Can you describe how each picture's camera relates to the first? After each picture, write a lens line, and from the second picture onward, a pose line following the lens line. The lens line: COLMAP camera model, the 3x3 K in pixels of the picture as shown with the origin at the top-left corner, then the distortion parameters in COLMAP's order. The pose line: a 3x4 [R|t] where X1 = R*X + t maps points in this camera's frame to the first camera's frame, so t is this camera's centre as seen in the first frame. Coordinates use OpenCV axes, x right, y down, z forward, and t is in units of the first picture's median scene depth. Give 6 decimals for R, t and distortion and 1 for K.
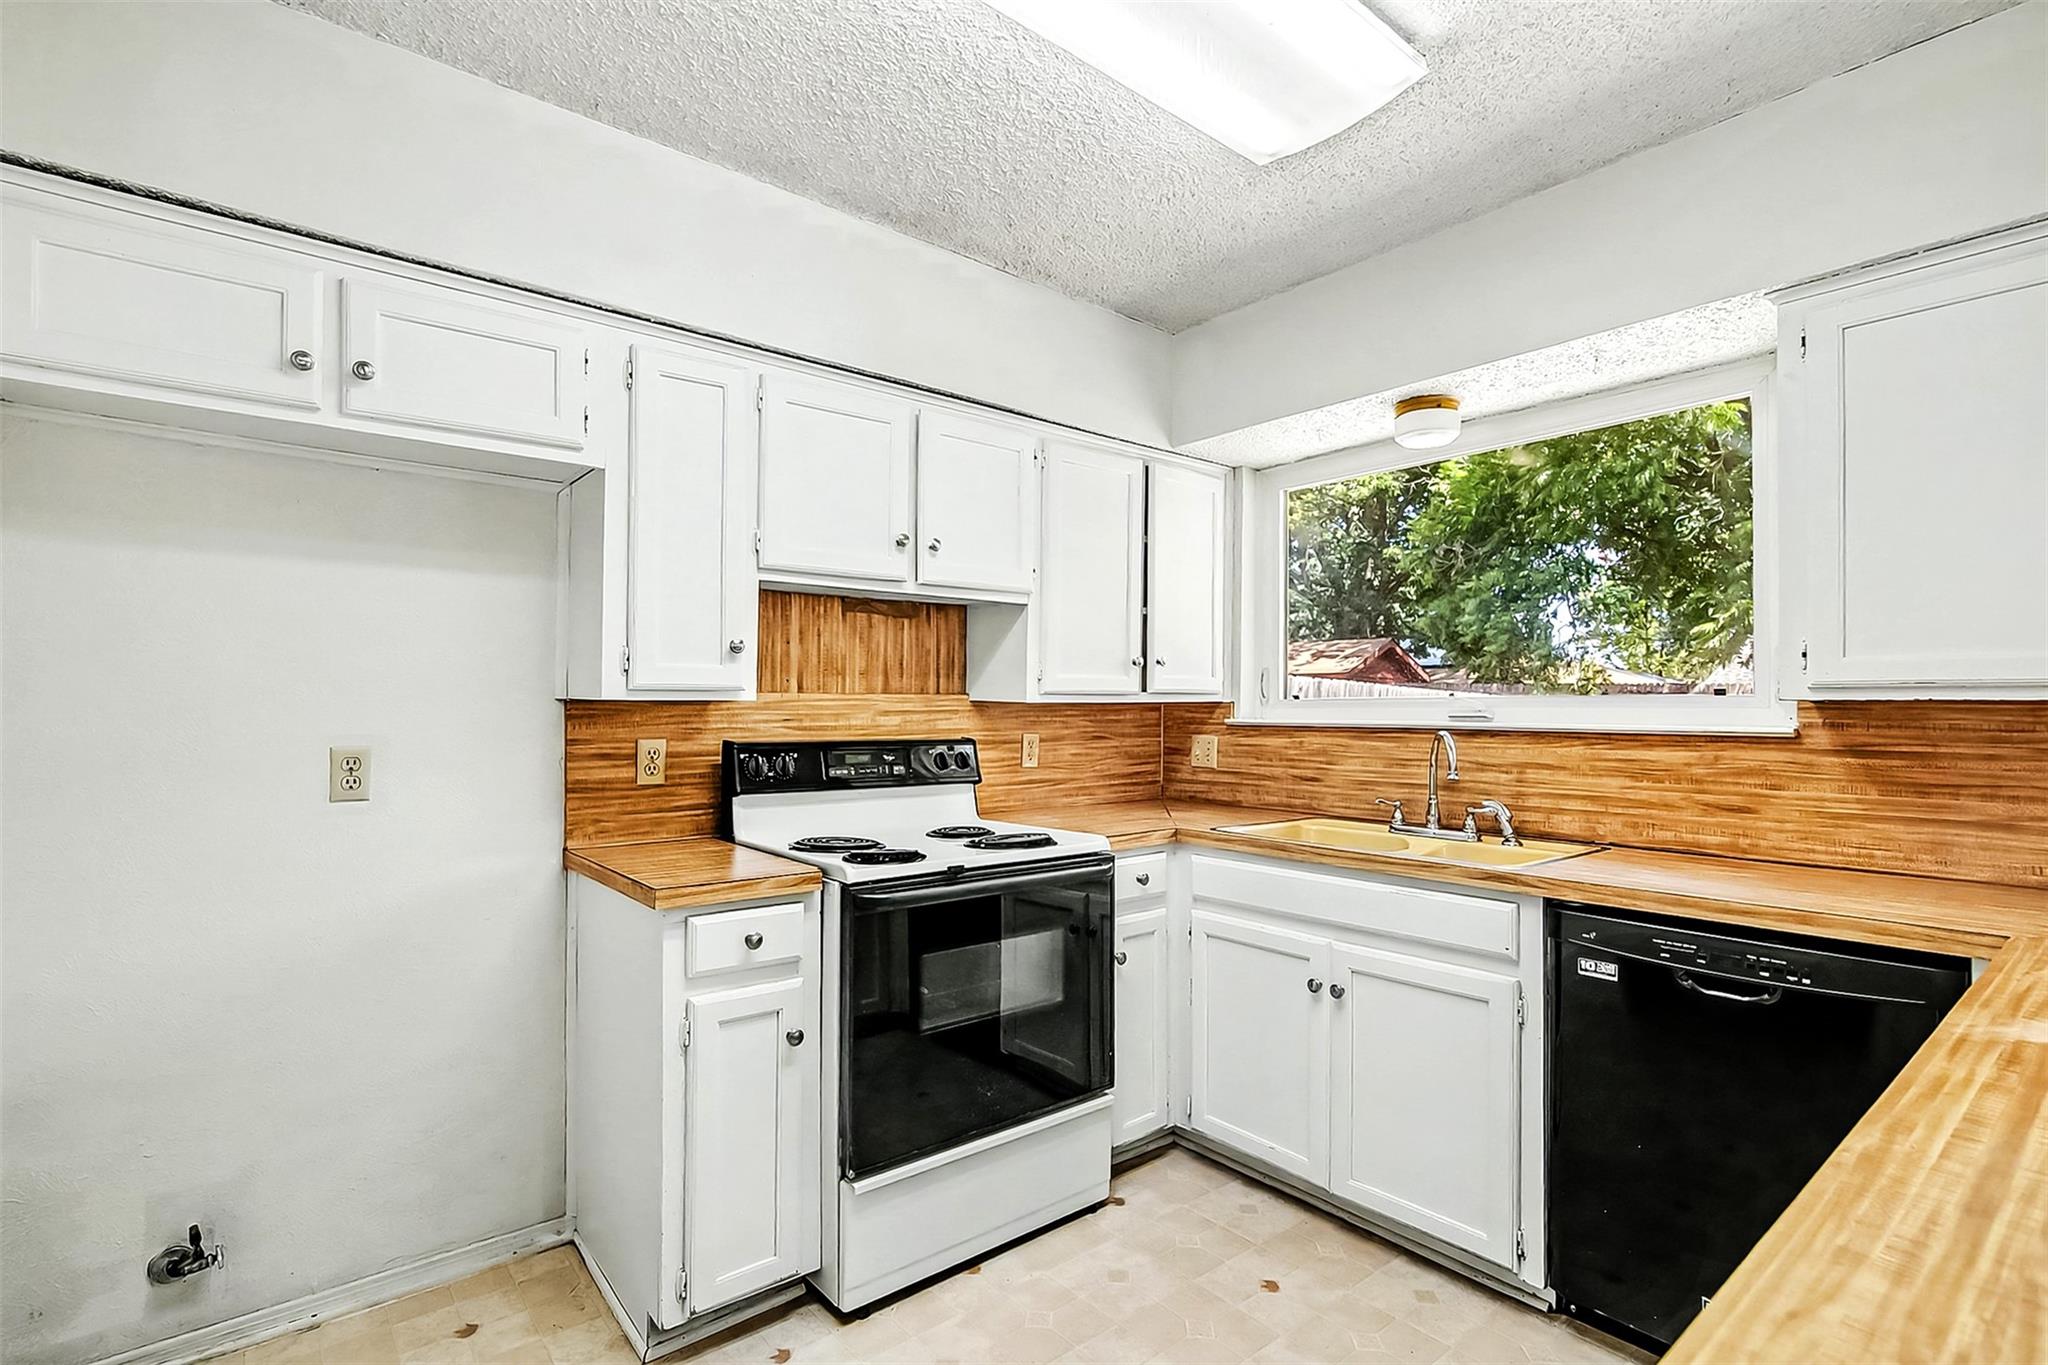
lens RADIAL K [[971.5, 0, 1029.8], [0, 971.5, 692.8], [0, 0, 1]] dist [-0.002480, 0.000361]
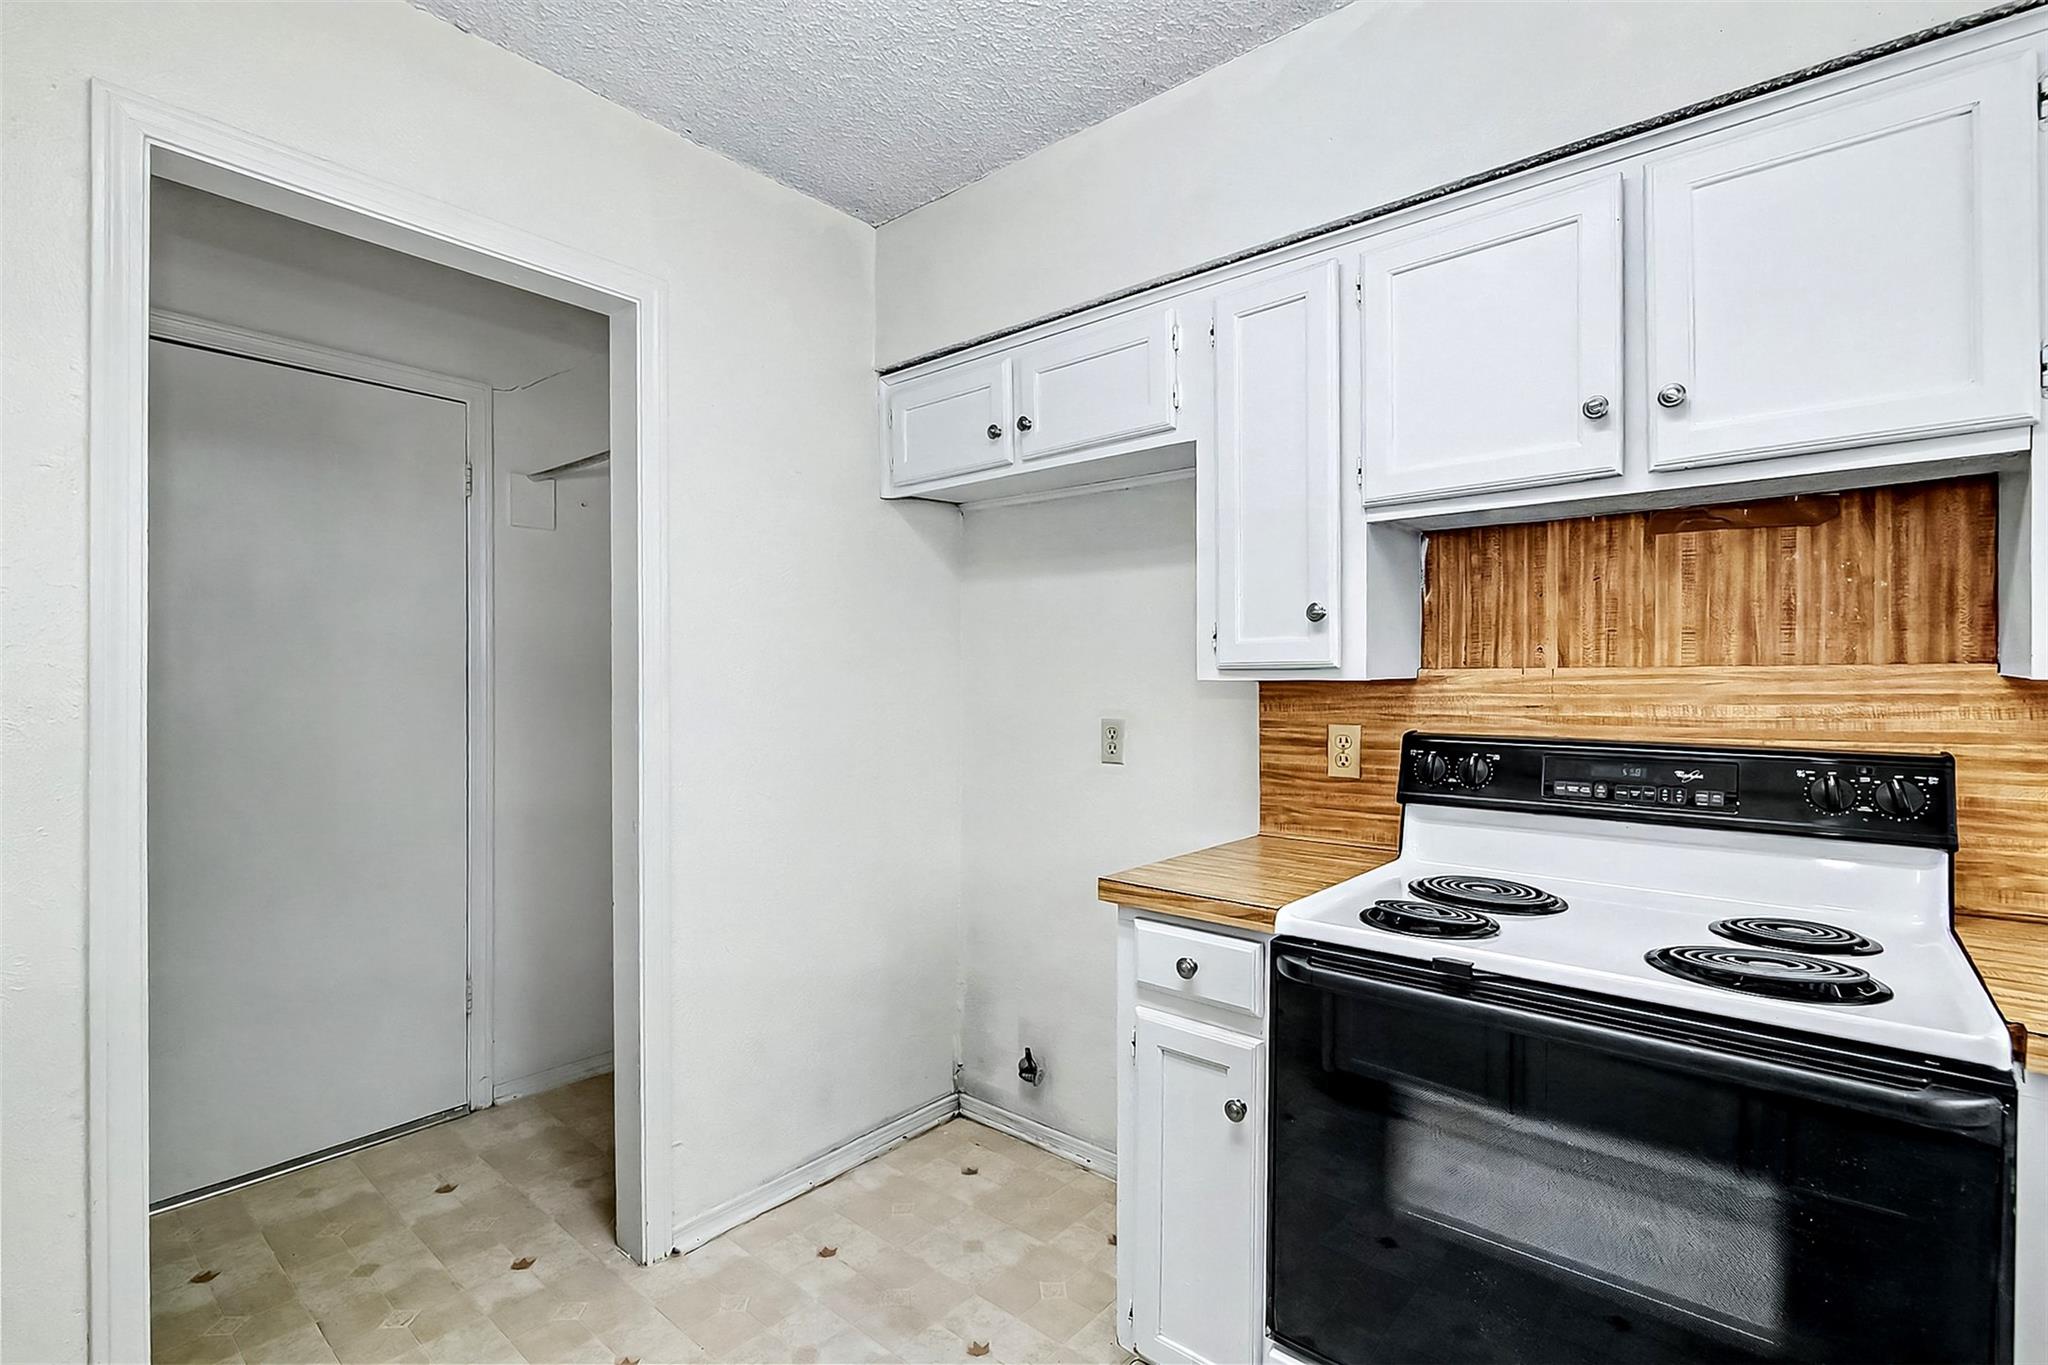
lens RADIAL K [[971.5, 0, 1017.9], [0, 971.5, 676.2], [0, 0, 1]] dist [-0.002480, 0.000361]
pose [[0.146418, -0.006241, -0.989203, 0.350143], [0.016290, 0.999860, -0.003897, 0.002508], [0.989089, -0.015543, 0.146499, 0.487427]]
